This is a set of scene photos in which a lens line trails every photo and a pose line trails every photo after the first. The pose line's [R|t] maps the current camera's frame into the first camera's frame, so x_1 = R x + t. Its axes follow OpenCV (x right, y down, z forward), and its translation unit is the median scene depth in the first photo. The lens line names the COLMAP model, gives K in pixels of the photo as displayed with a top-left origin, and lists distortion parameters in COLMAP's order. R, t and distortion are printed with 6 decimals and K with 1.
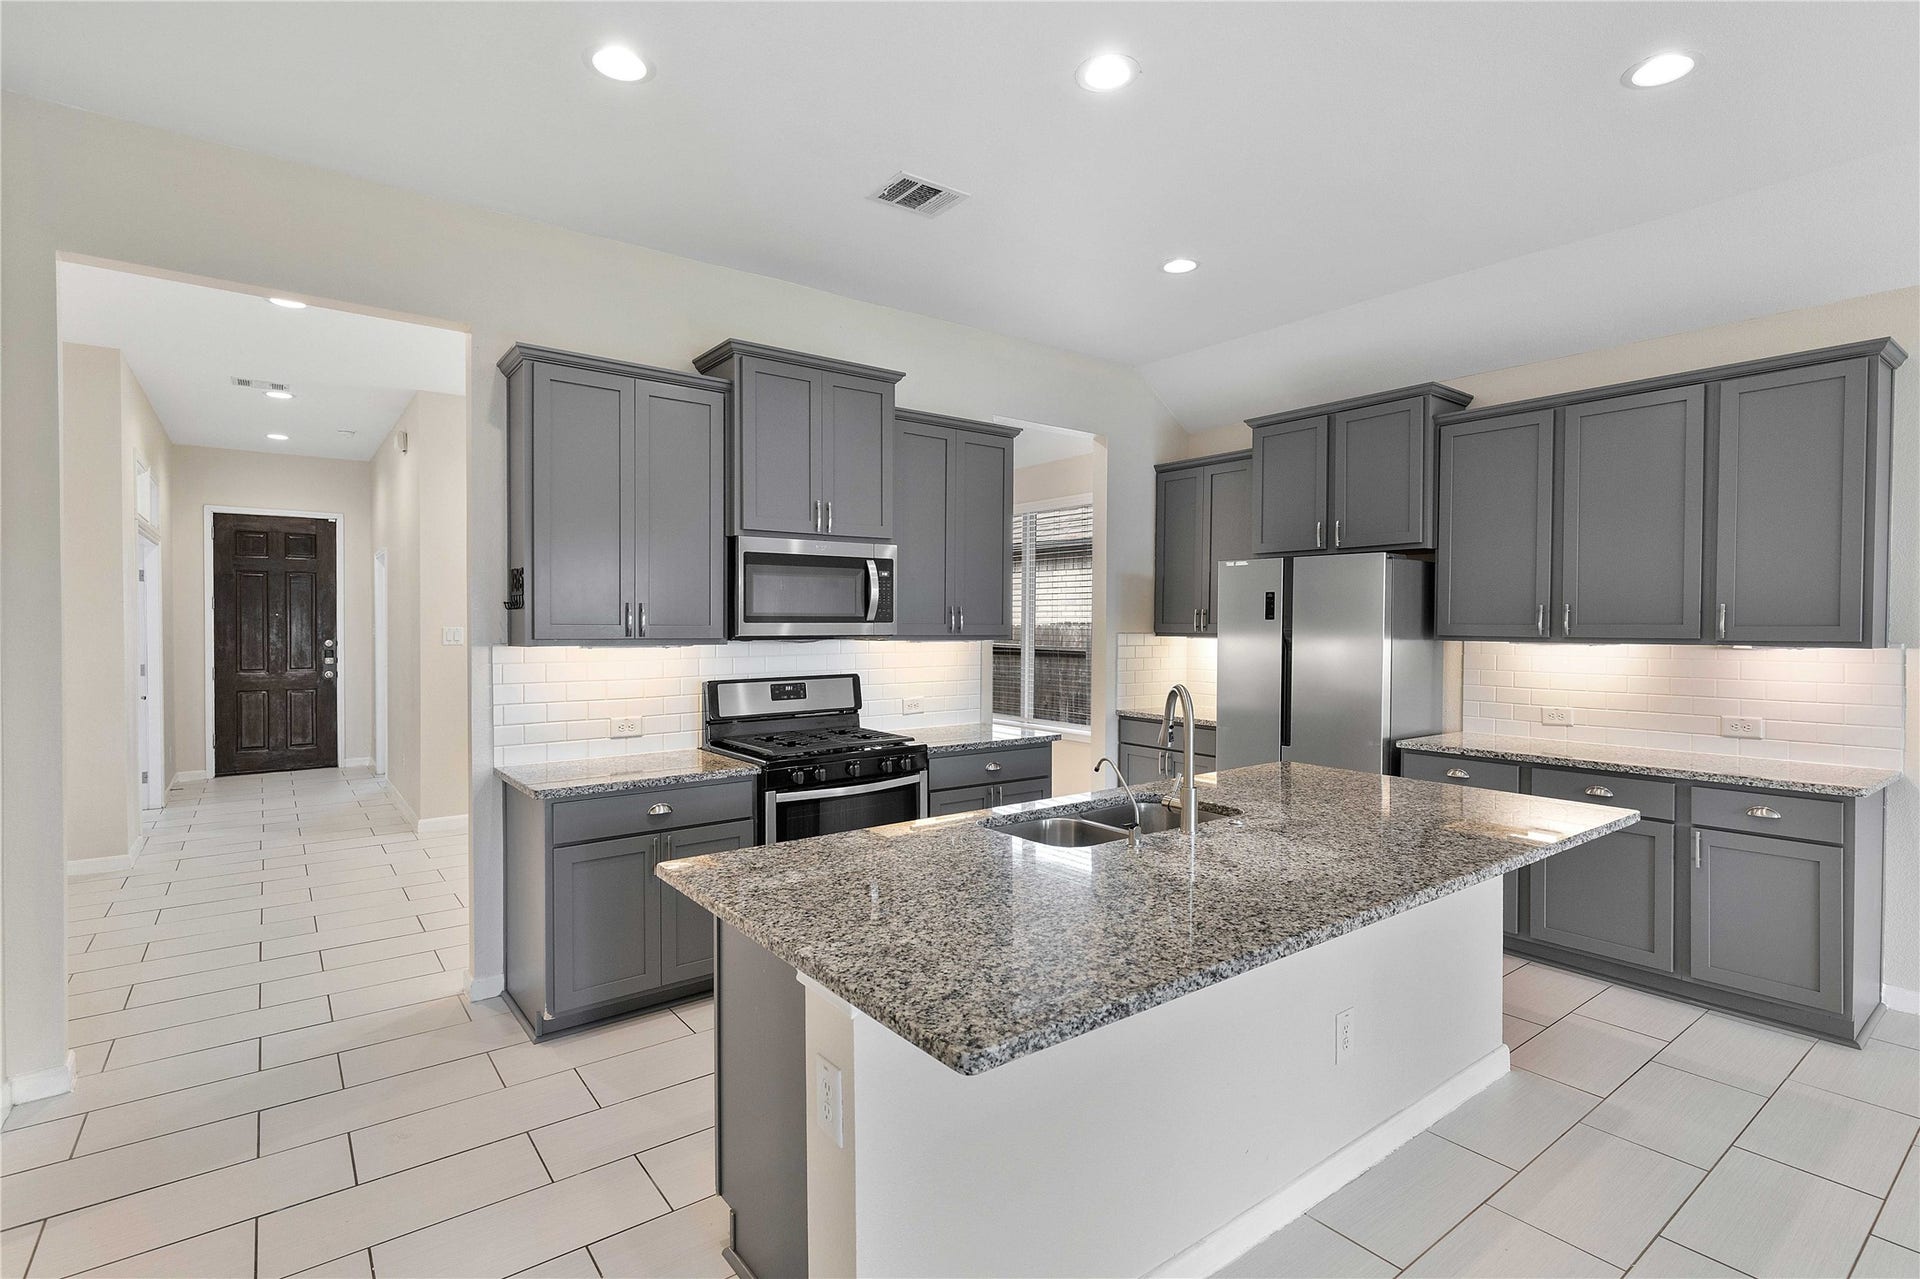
lens RADIAL K [[903.3, 0, 960.0], [0, 903.3, 639.5], [0, 0, 1]] dist [-0.001084, -0.000027]
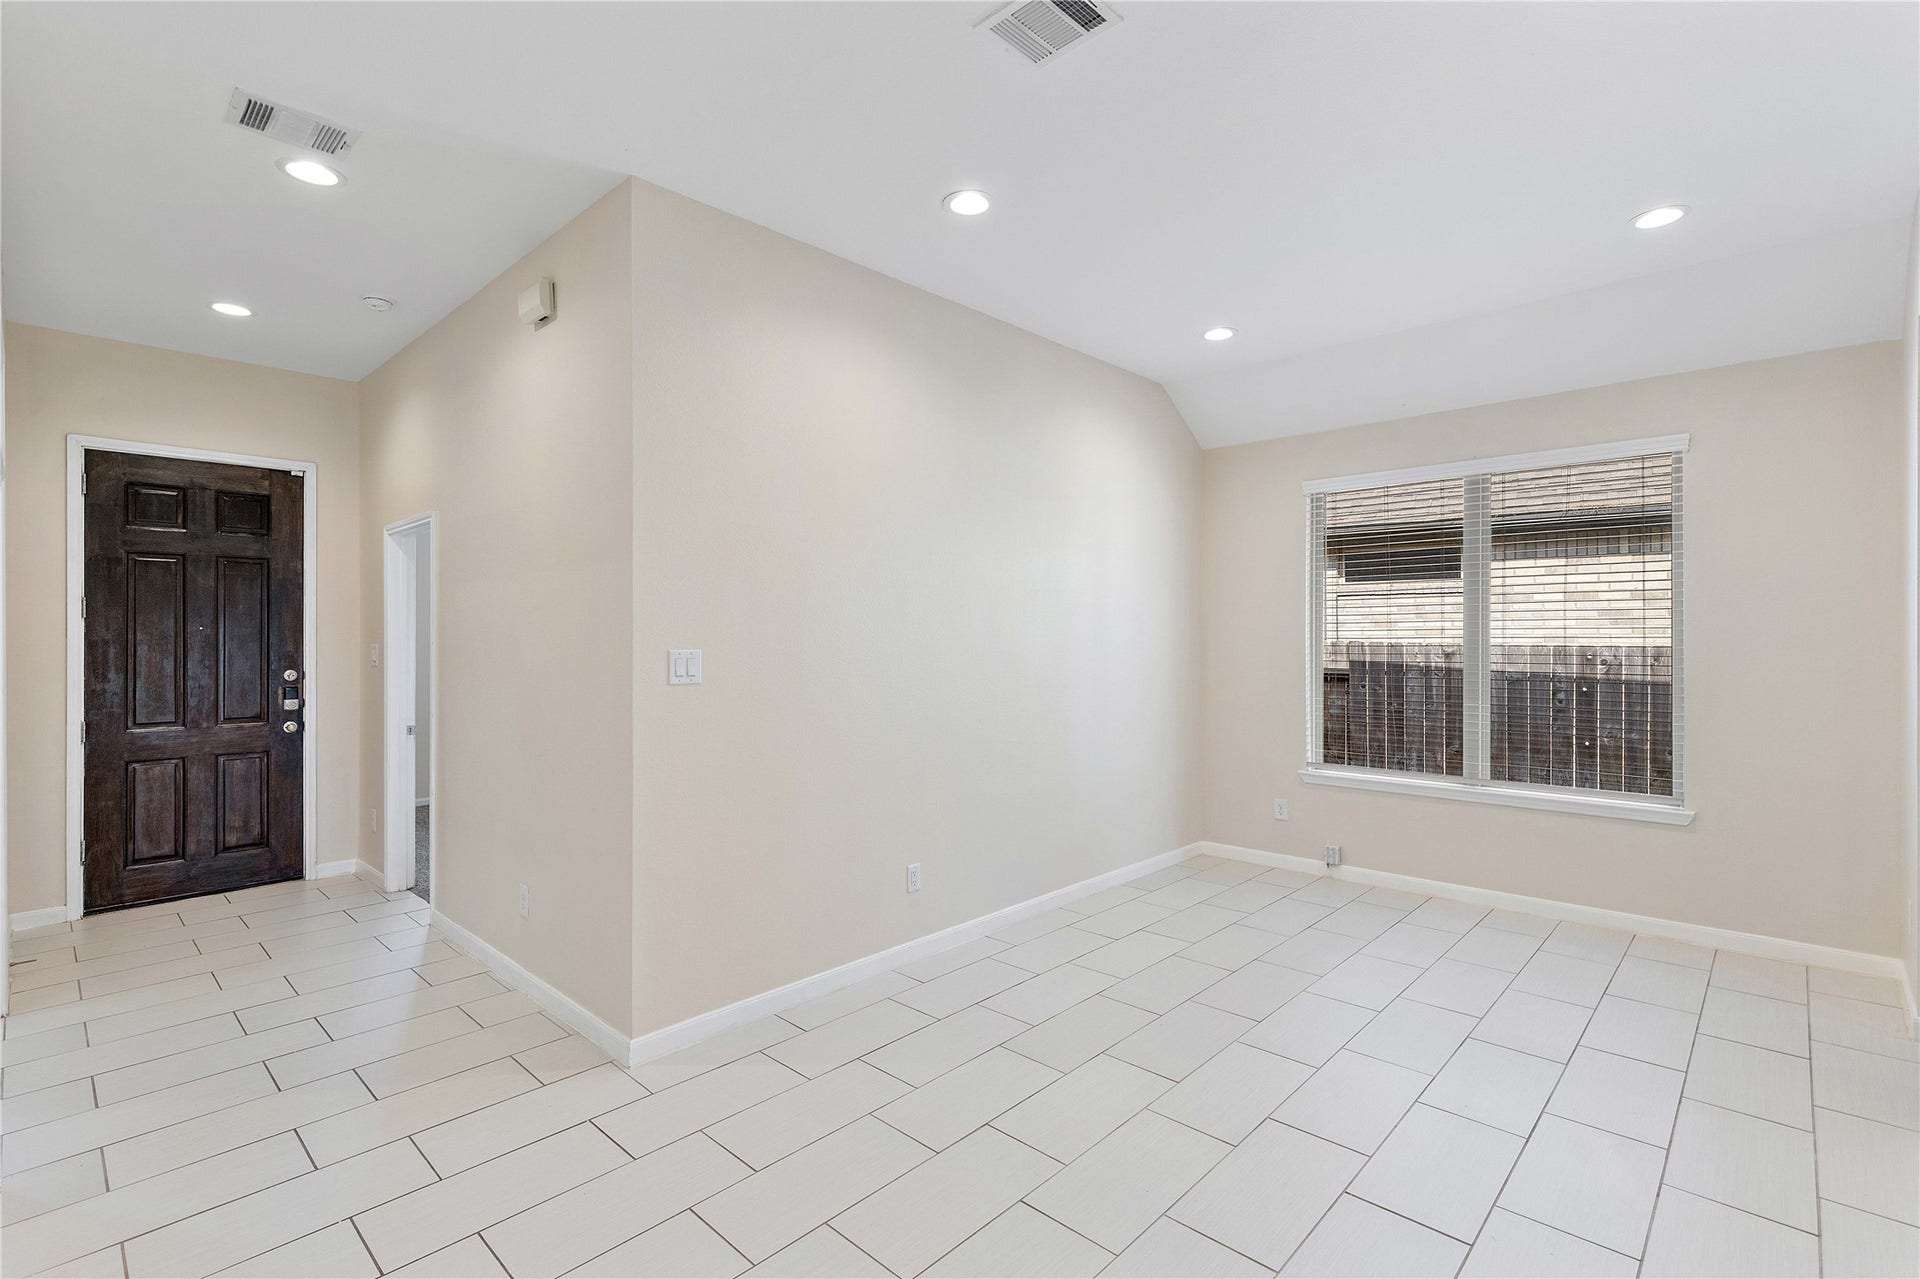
lens RADIAL K [[876.7, 0, 960.0], [0, 876.7, 639.5], [0, 0, 1]] dist [-0.001346, -0.000208]
pose [[0.988407, -0.004257, 0.151769, -0.355525], [0.006830, 0.999842, -0.016434, -0.007564], [-0.151675, 0.017280, 0.988279, 0.362260]]
